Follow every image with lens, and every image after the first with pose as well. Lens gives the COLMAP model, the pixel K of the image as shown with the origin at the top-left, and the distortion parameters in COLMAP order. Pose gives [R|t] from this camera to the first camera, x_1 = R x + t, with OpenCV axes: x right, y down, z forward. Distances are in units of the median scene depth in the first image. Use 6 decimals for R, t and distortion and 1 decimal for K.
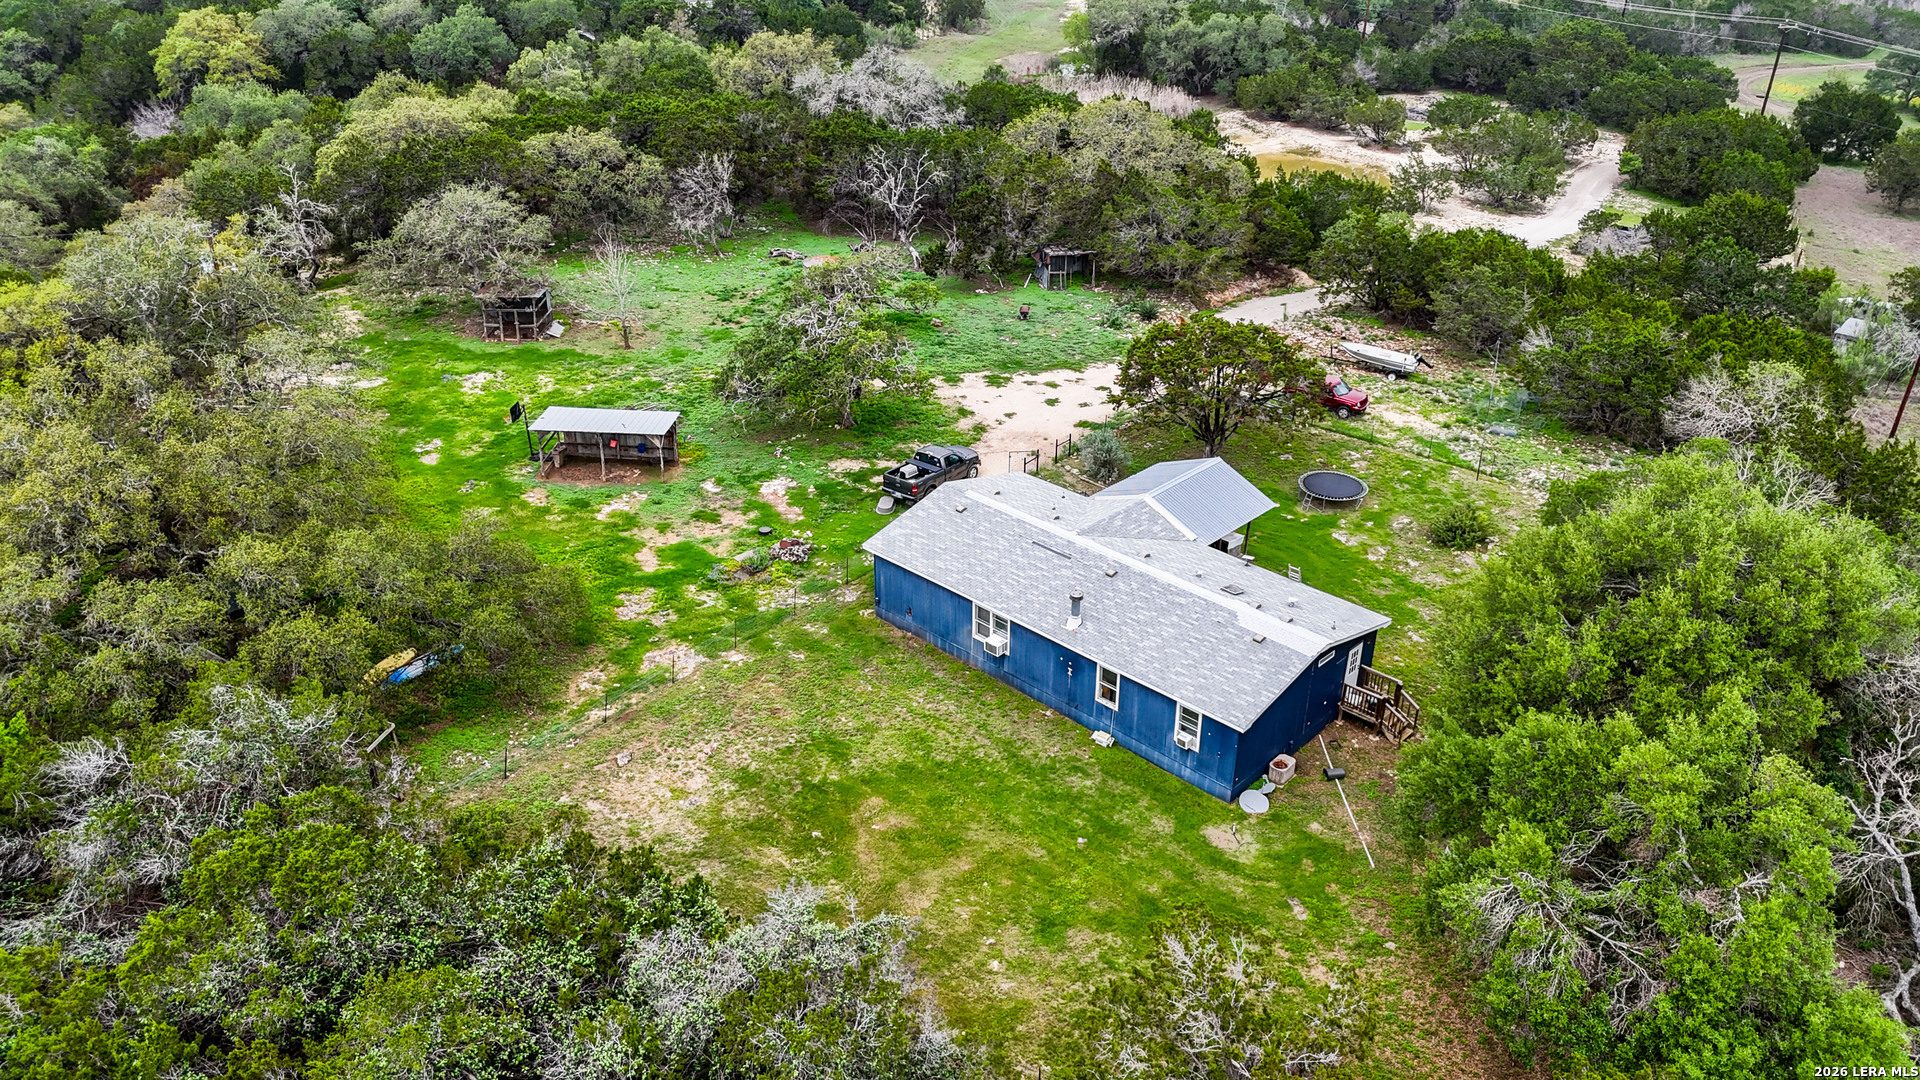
lens RADIAL K [[1409.0, 0, 970.2], [0, 1409.0, 527.7], [0, 0, 1]] dist [0.070763, -0.063974]
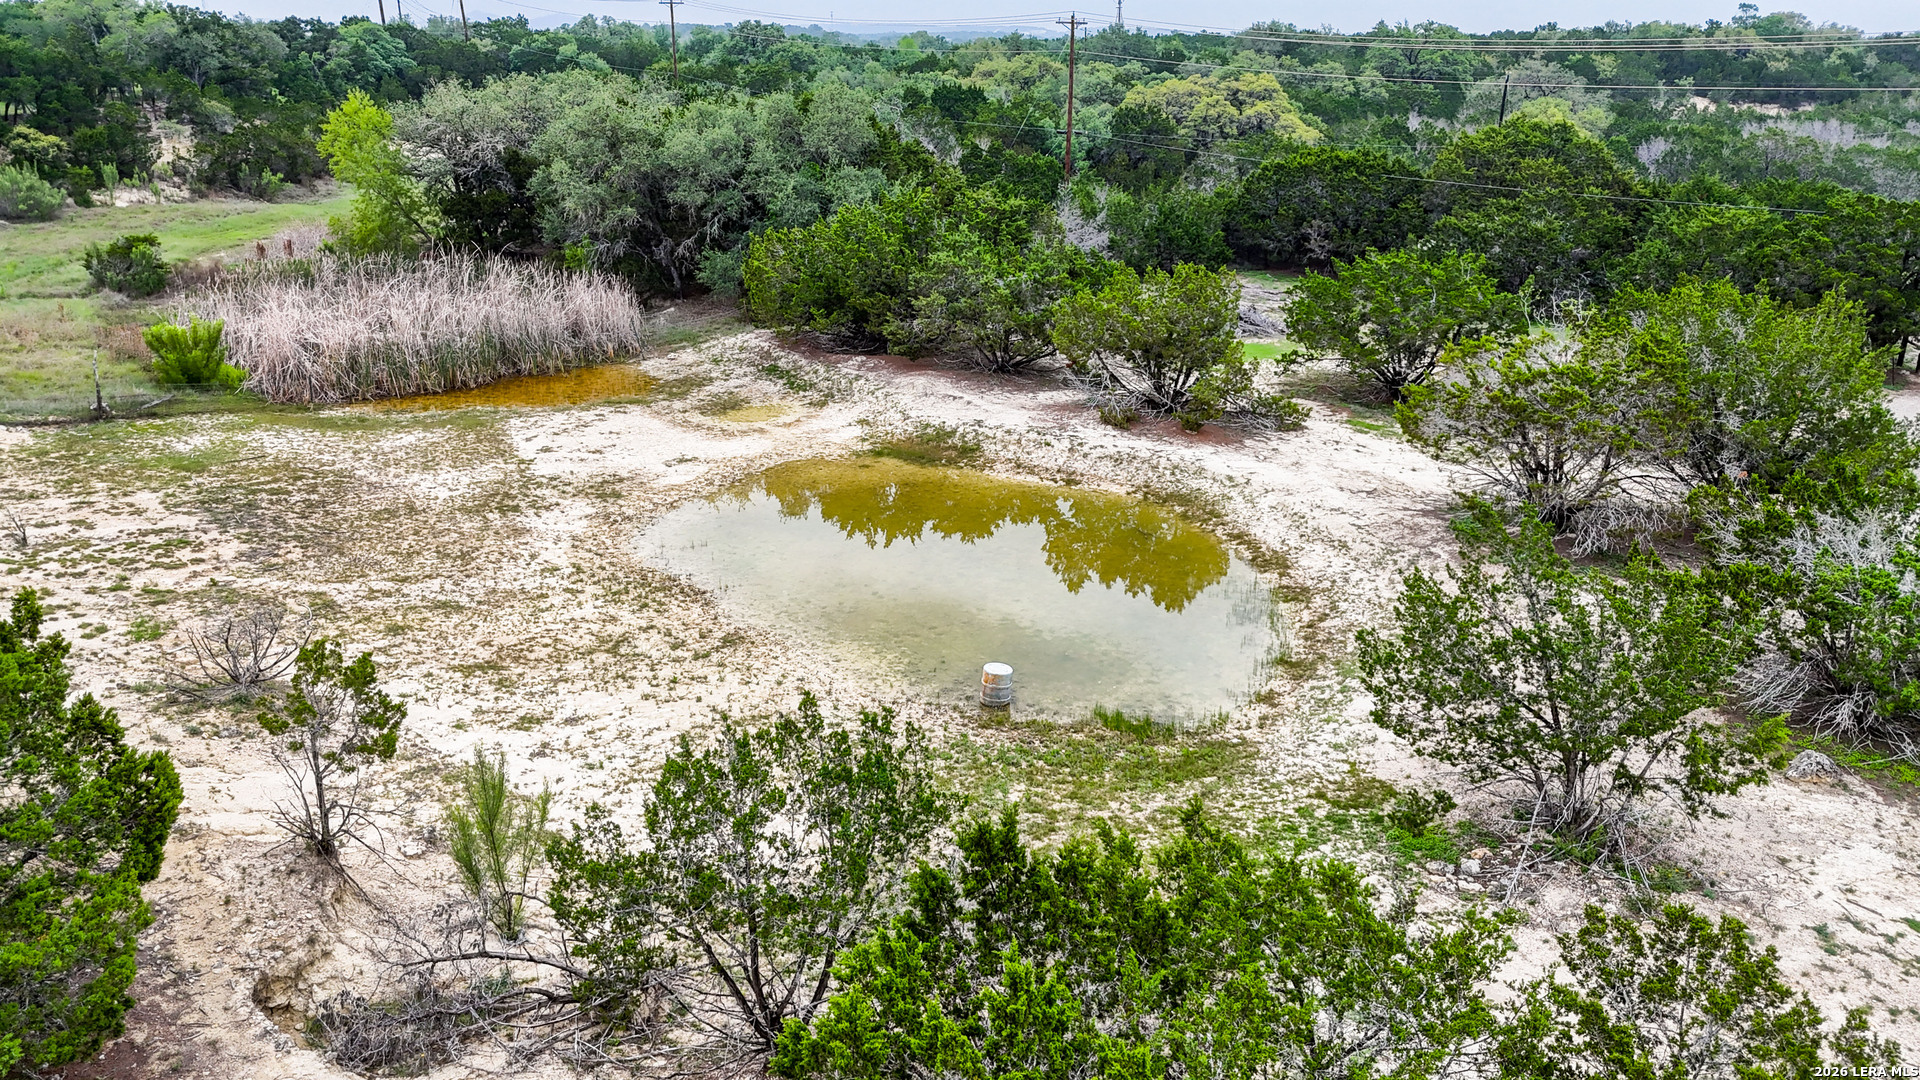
lens RADIAL K [[1409.0, 0, 966.2], [0, 1409.0, 540.5], [0, 0, 1]] dist [0.070763, -0.063974]
pose [[0.980958, -0.067164, 0.182239, 0.175974], [0.093827, 0.985429, -0.141870, -0.190618], [-0.170055, 0.156267, 0.972966, 0.670174]]
